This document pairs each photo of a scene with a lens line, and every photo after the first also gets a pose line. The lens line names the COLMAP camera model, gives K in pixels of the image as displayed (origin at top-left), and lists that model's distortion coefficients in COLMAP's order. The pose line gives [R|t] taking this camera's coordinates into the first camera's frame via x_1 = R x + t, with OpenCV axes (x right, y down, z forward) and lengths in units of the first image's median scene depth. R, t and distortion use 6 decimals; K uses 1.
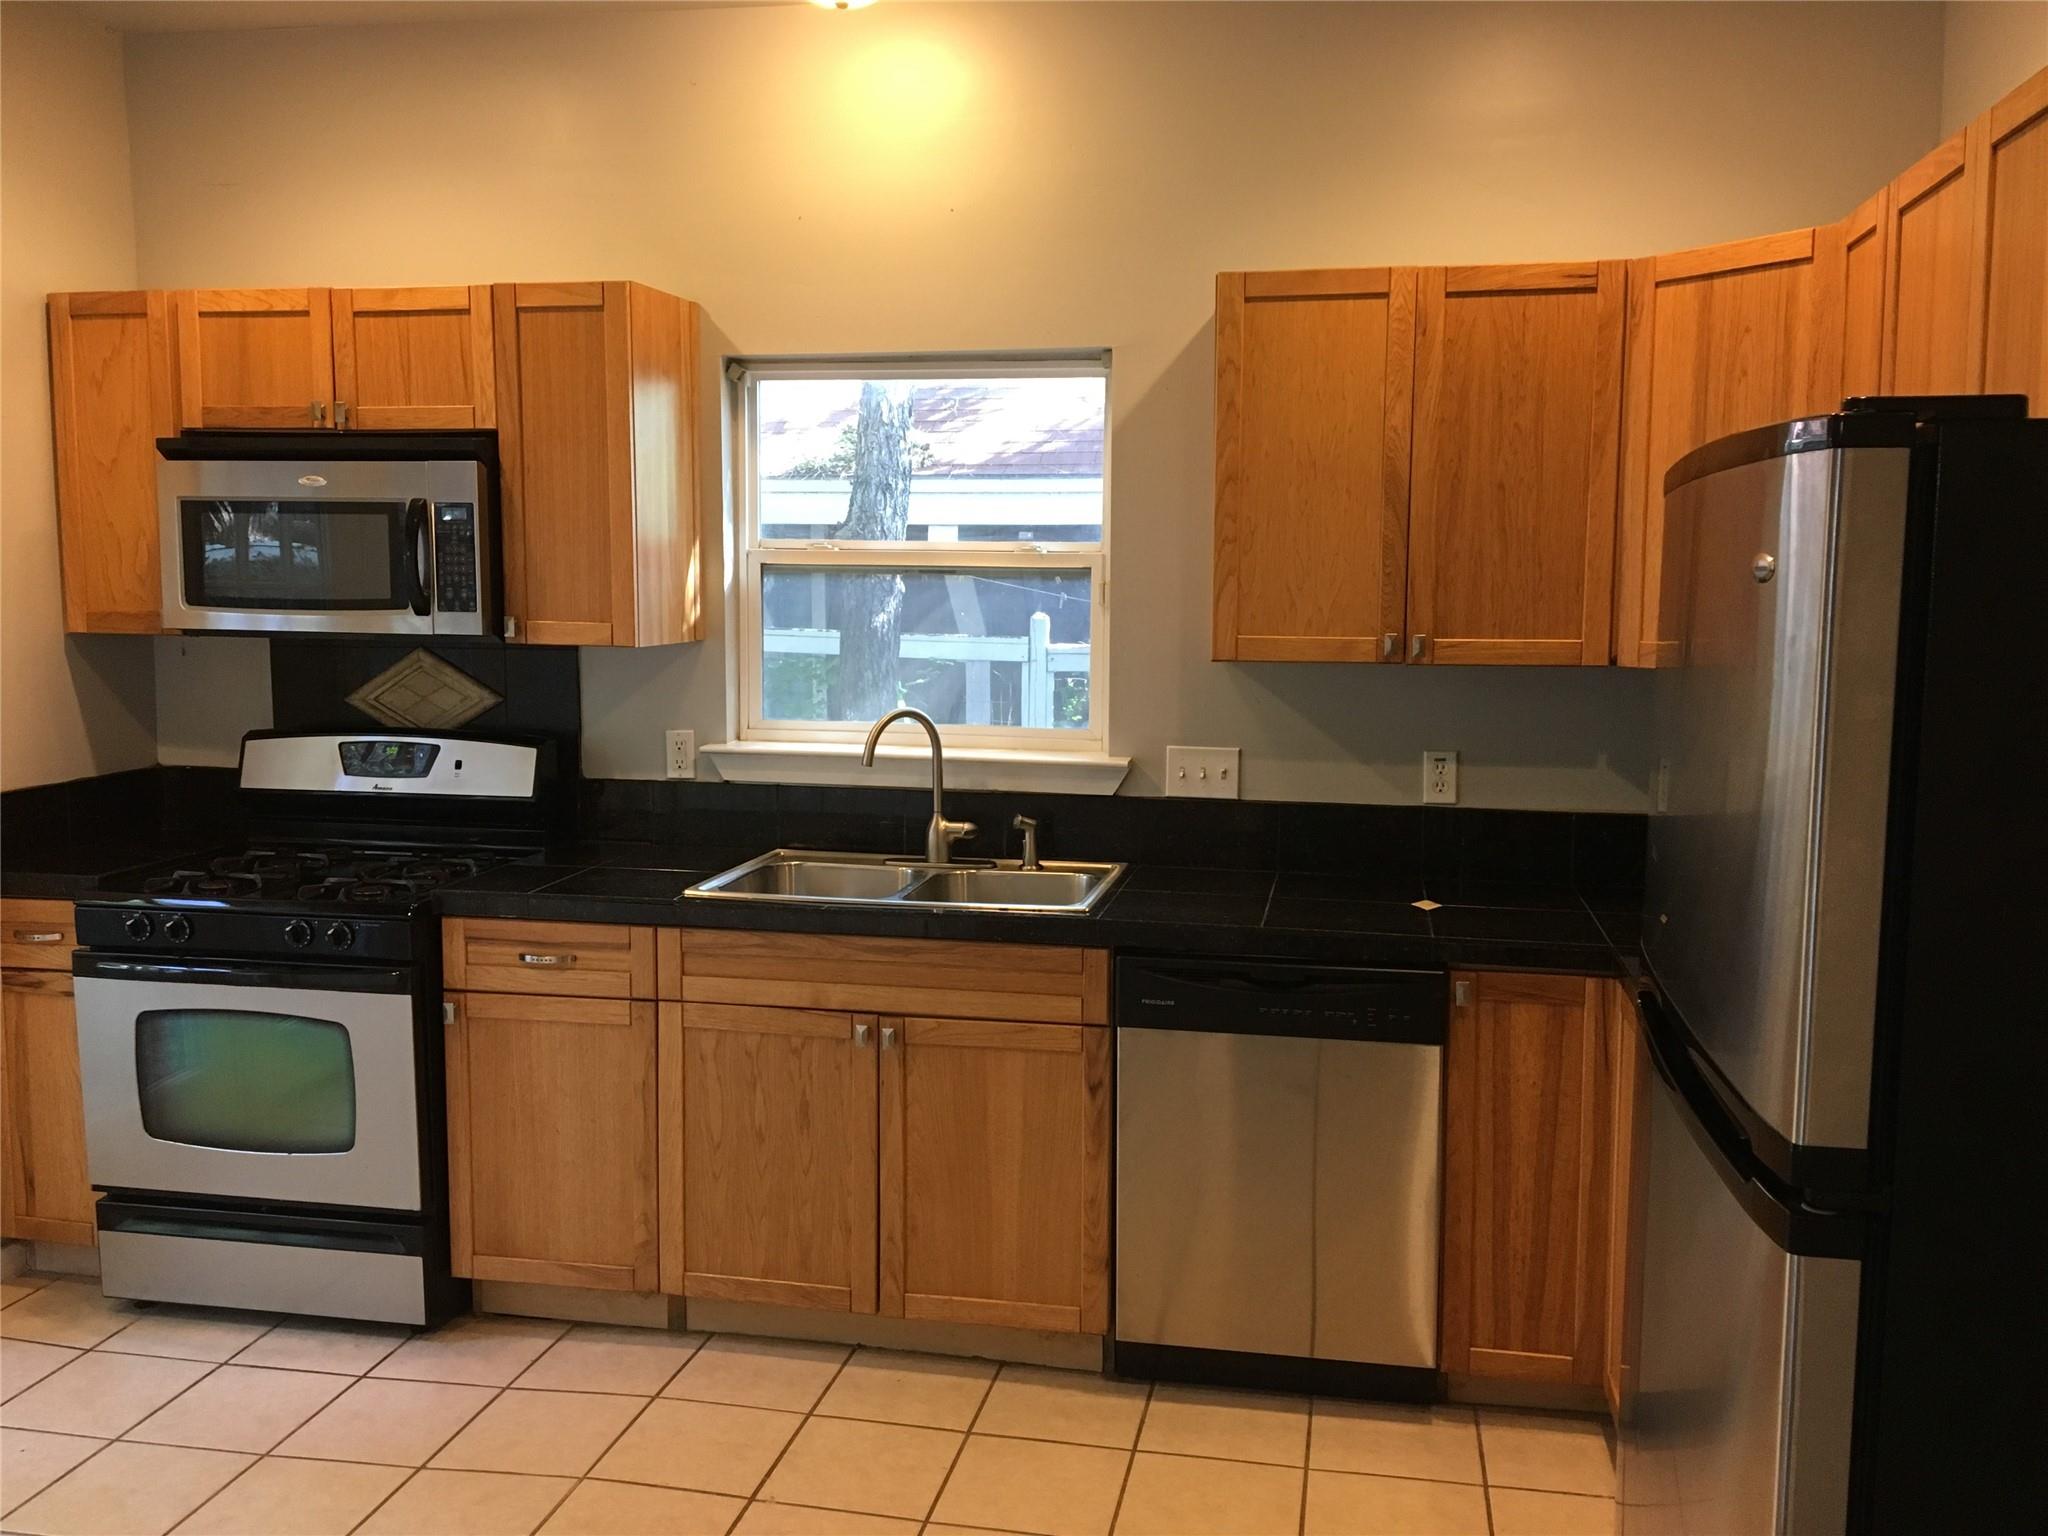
lens RADIAL K [[1741.9, 0, 1013.3], [0, 1741.9, 764.5], [0, 0, 1]] dist [0.078684, -0.114548]
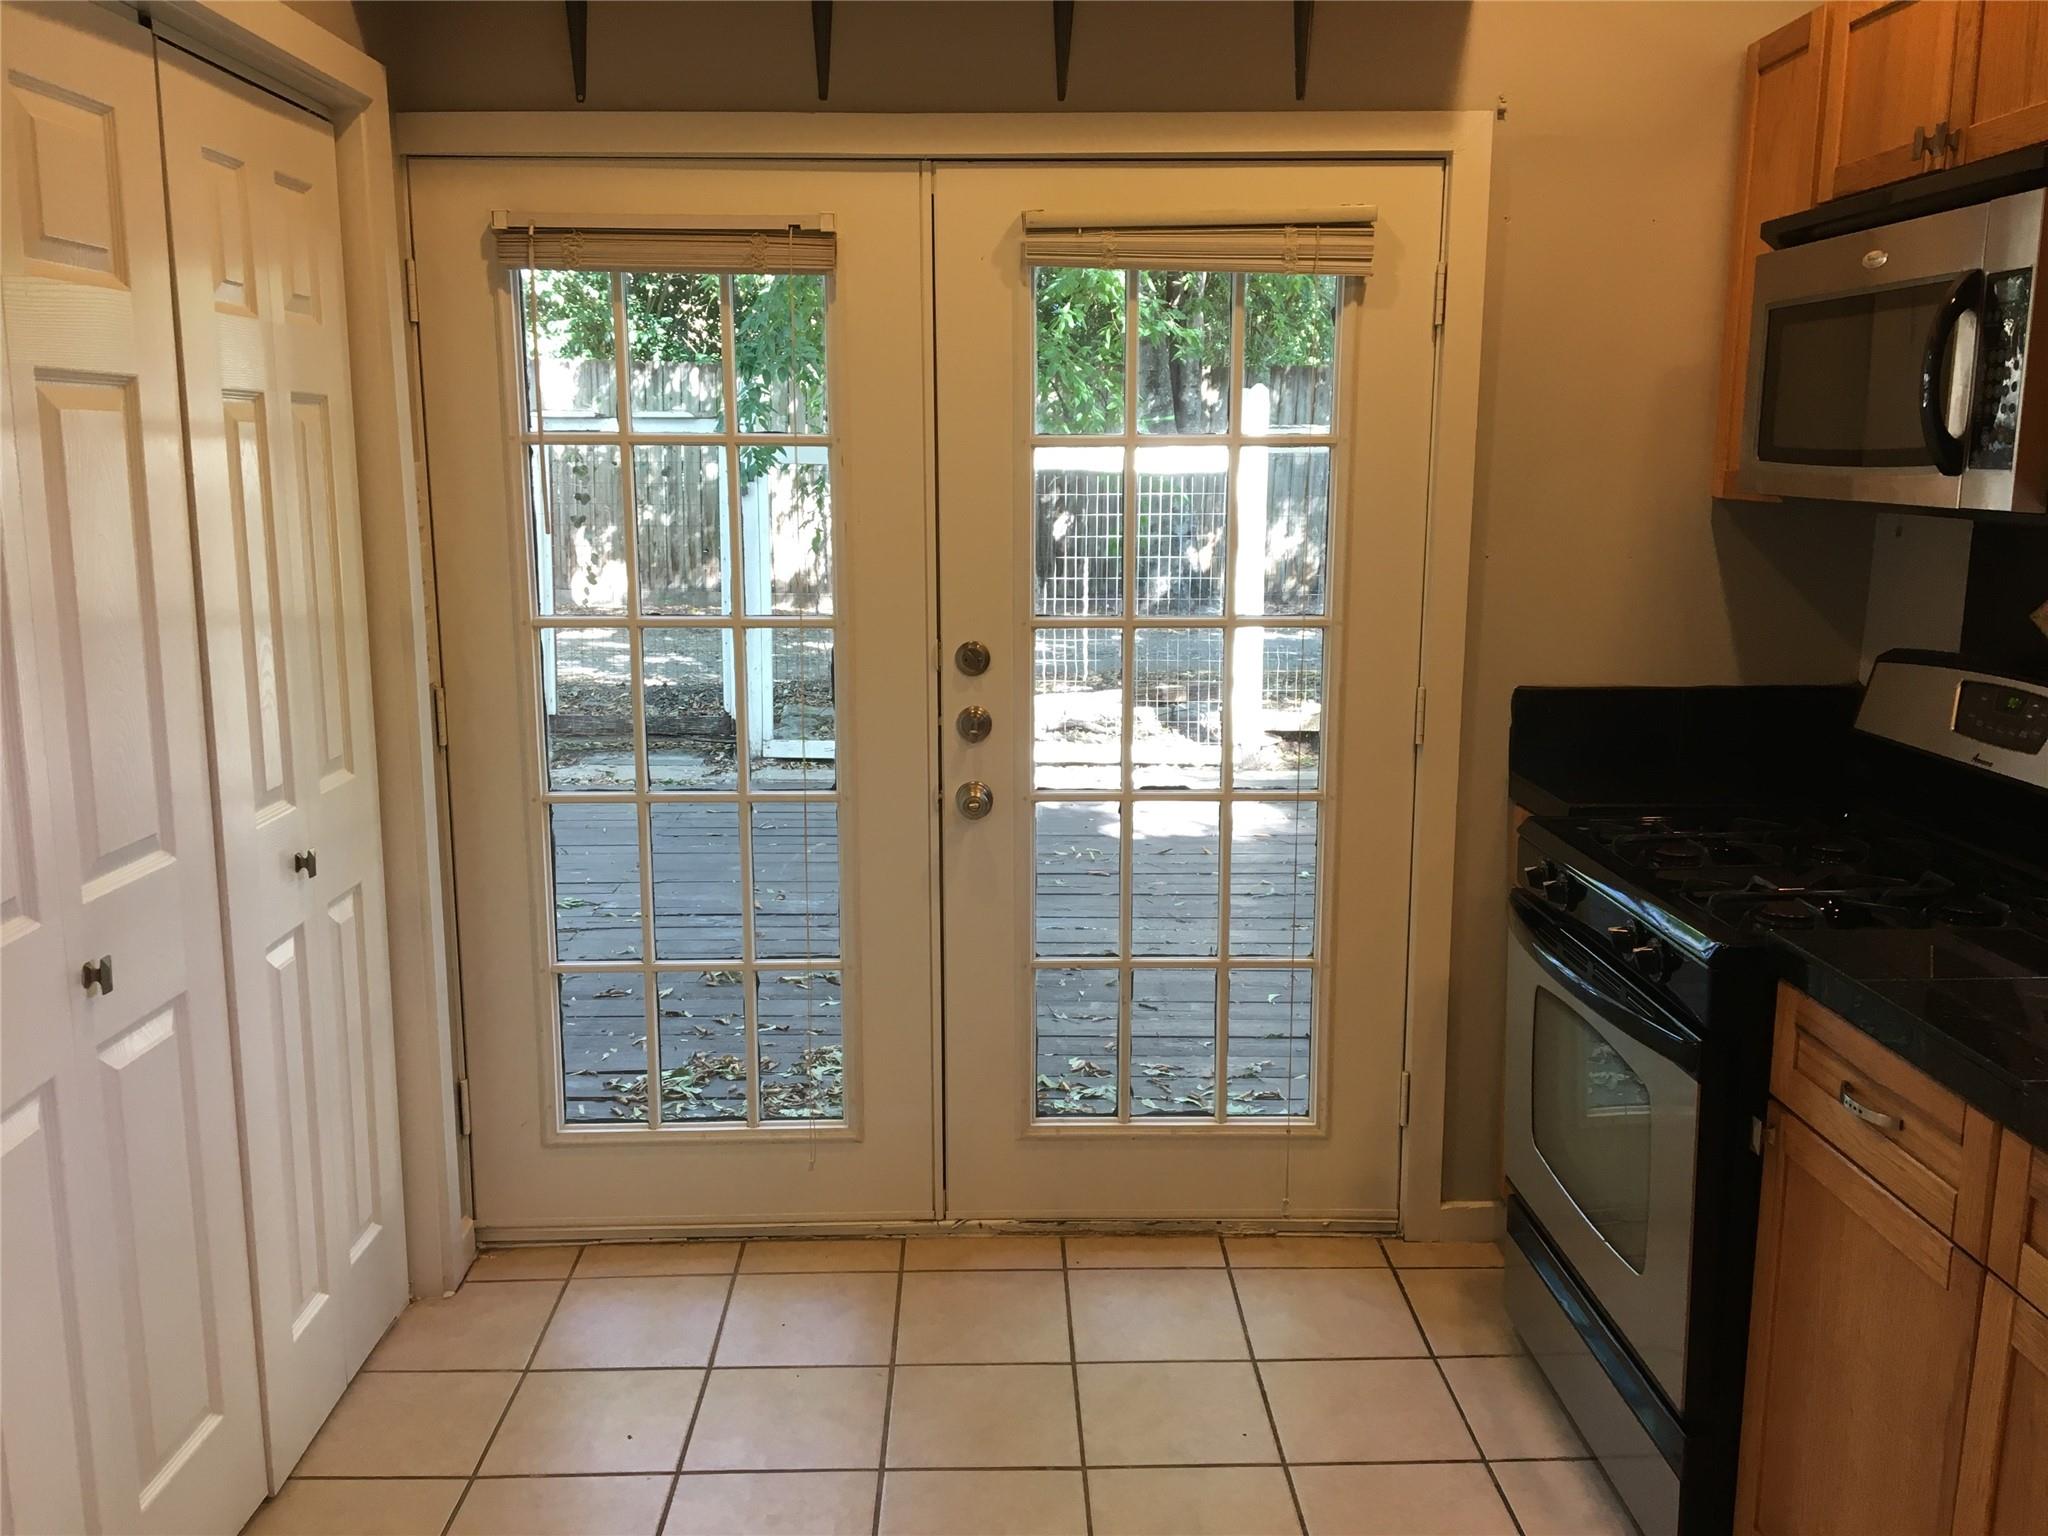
lens RADIAL K [[1741.9, 0, 1020.1], [0, 1741.9, 774.4], [0, 0, 1]] dist [0.078684, -0.114548]
pose [[0.219819, 0.176534, -0.959435, 0.184077], [-0.105463, 0.982027, 0.156527, -0.049246], [0.969823, 0.066777, 0.234486, 0.596551]]
